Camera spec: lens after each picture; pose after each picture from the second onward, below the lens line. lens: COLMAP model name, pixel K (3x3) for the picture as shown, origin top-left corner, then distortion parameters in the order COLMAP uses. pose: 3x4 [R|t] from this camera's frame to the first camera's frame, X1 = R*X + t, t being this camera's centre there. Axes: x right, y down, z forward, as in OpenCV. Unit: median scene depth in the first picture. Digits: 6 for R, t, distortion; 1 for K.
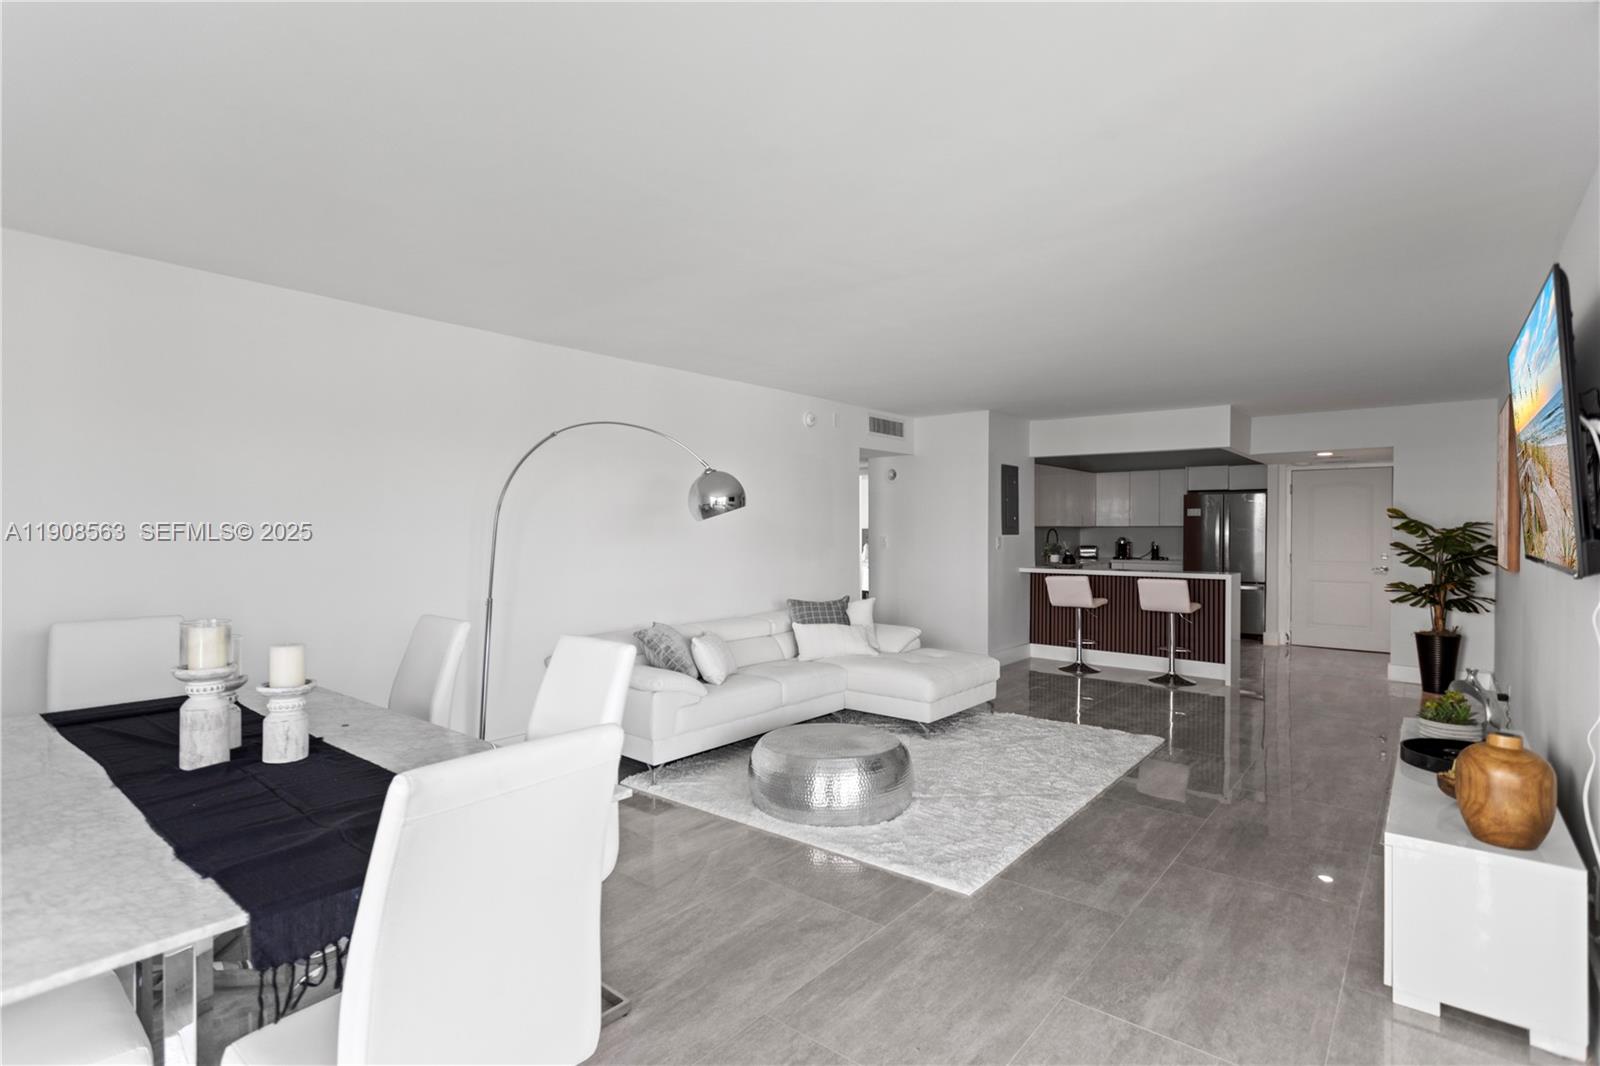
lens RADIAL K [[801.4, 0, 782.8], [0, 801.4, 539.4], [0, 0, 1]] dist [0.012194, 0.000018]
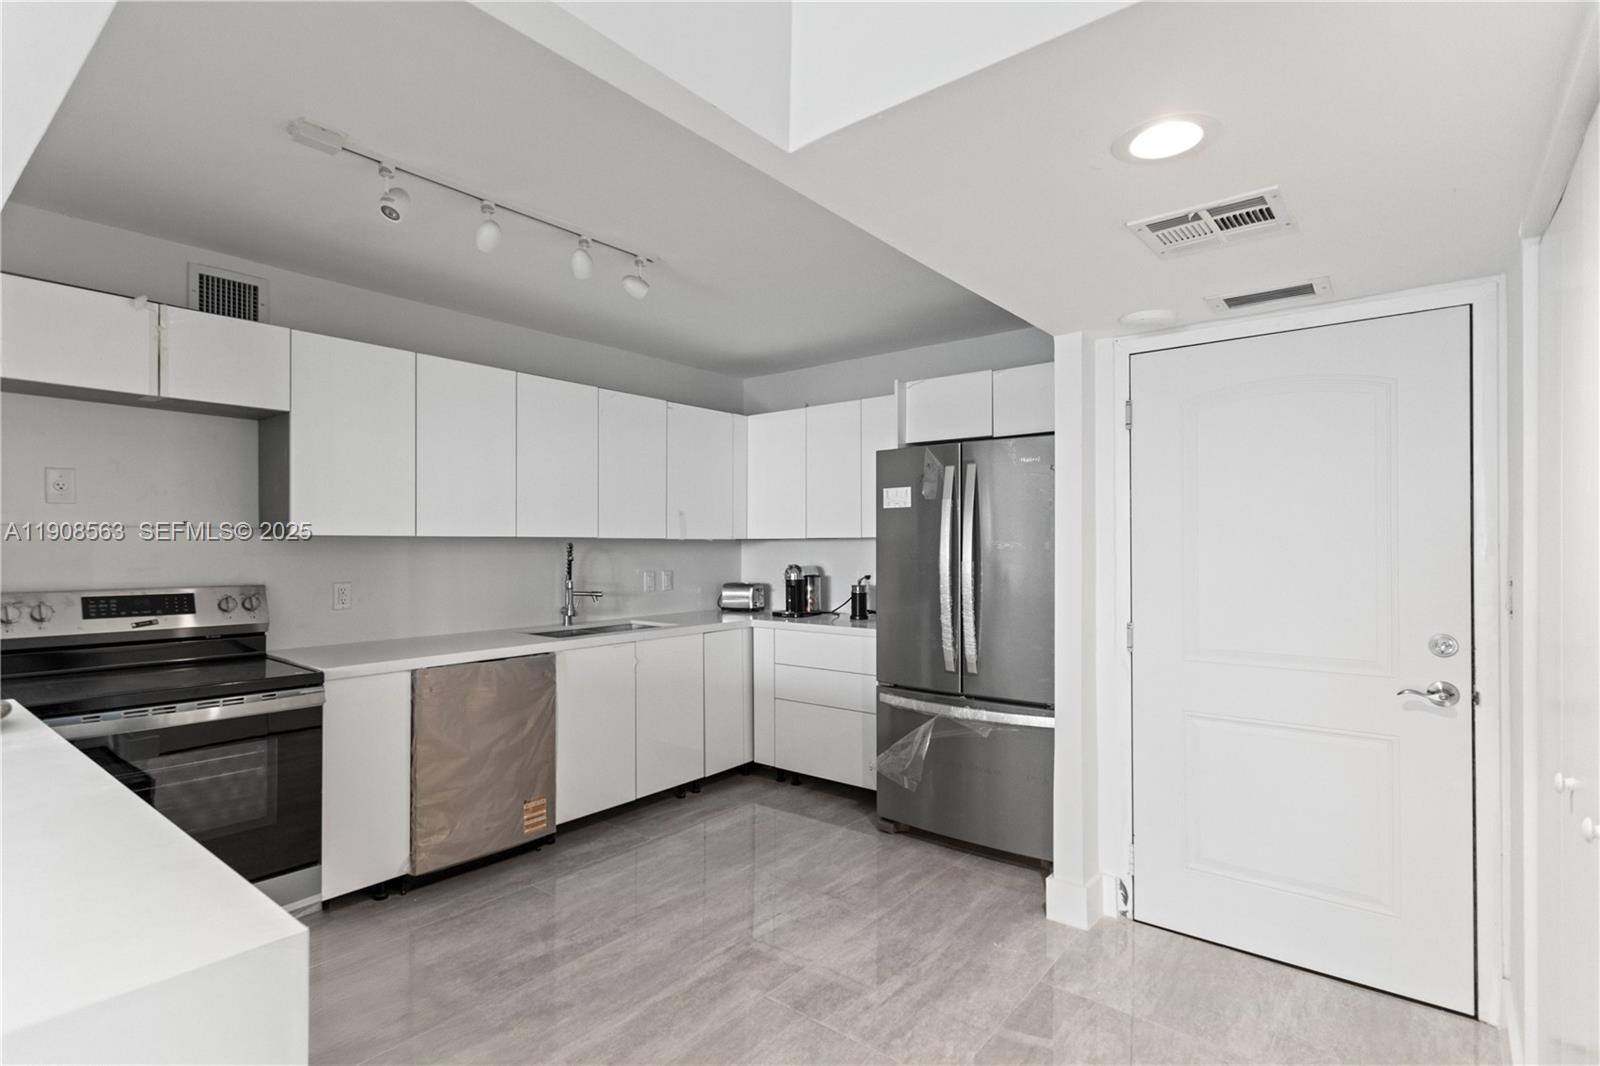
lens RADIAL K [[754.3, 0, 806.2], [0, 754.3, 539.5], [0, 0, 1]] dist [0.001553, 0.000053]
pose [[0.999382, -0.000360, 0.035147, 0.638894], [0.001212, 0.999706, -0.024235, -0.009245], [-0.035128, 0.024263, 0.999088, 0.920705]]
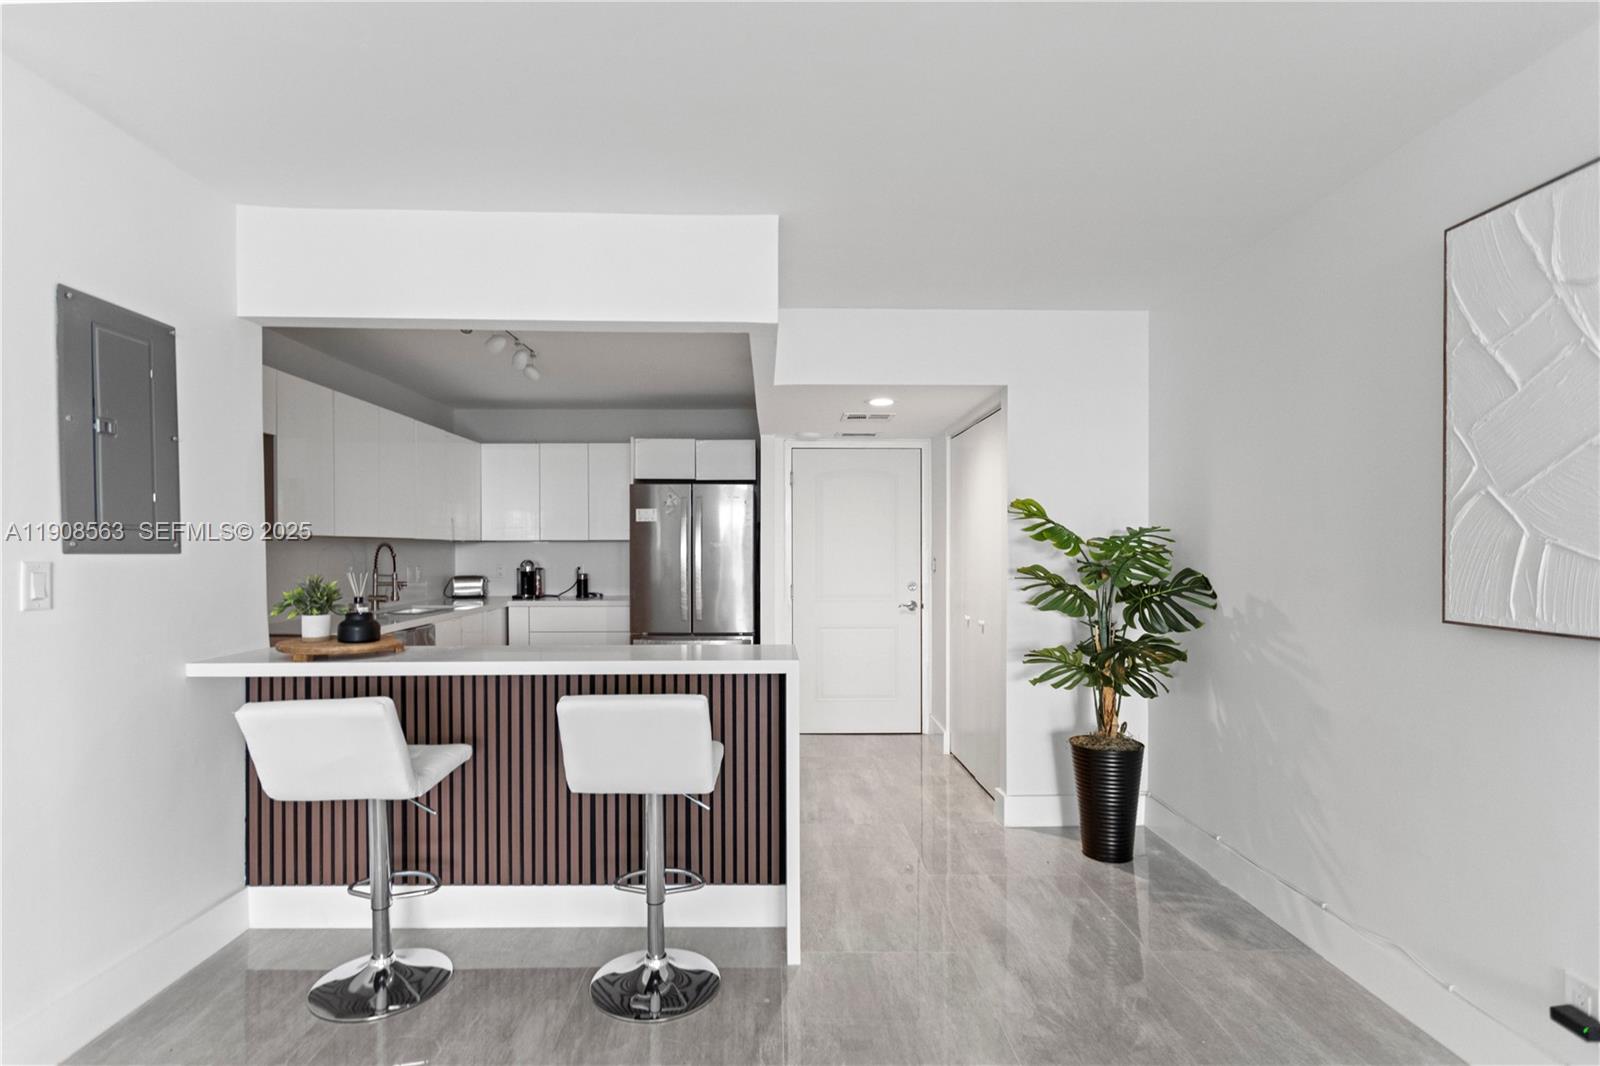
lens RADIAL K [[740.0, 0, 768.6], [0, 740.0, 558.4], [0, 0, 1]] dist [0.003002, 0.000351]
pose [[0.765069, -0.007395, 0.643906, 0.329820], [0.010575, 0.999944, -0.001080, -0.002050], [-0.643862, 0.007635, 0.765104, 0.749046]]
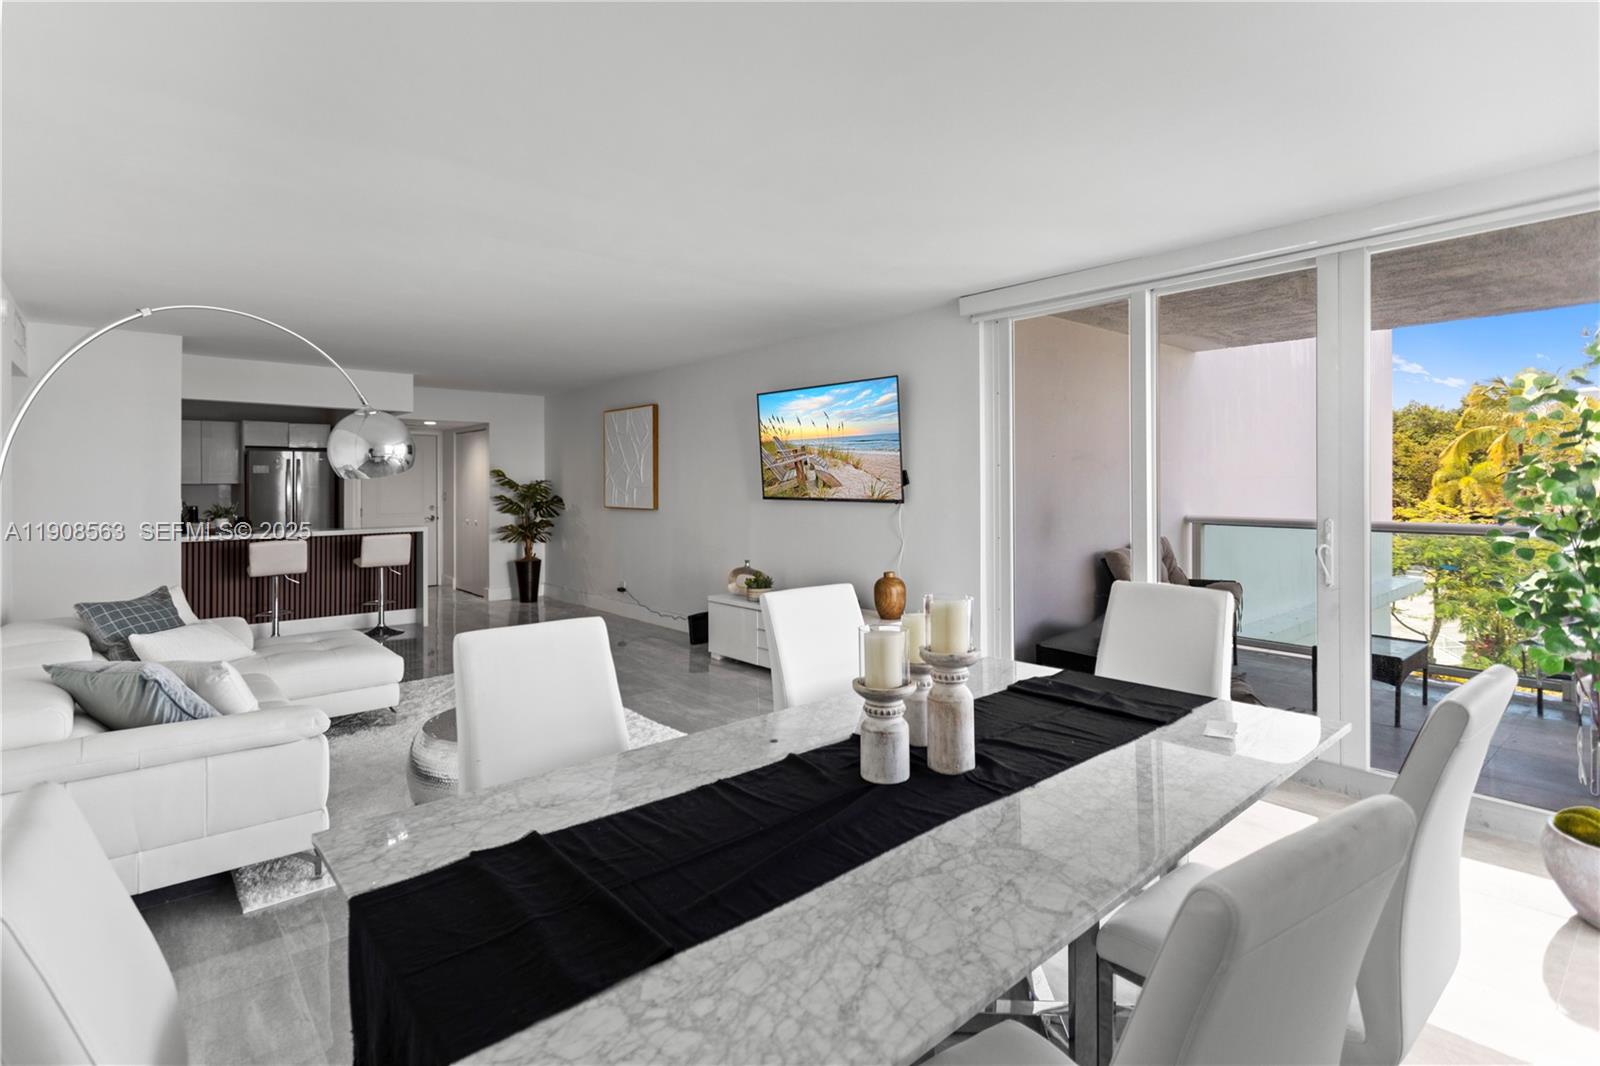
lens RADIAL K [[801.8, 0, 819.4], [0, 801.8, 478.4], [0, 0, 1]] dist [0.002774, 0.000327]
pose [[0.115626, 0.003014, 0.993288, -0.493266], [0.020191, 0.999782, -0.005384, -0.006553], [-0.993088, 0.020678, 0.115540, 0.324241]]
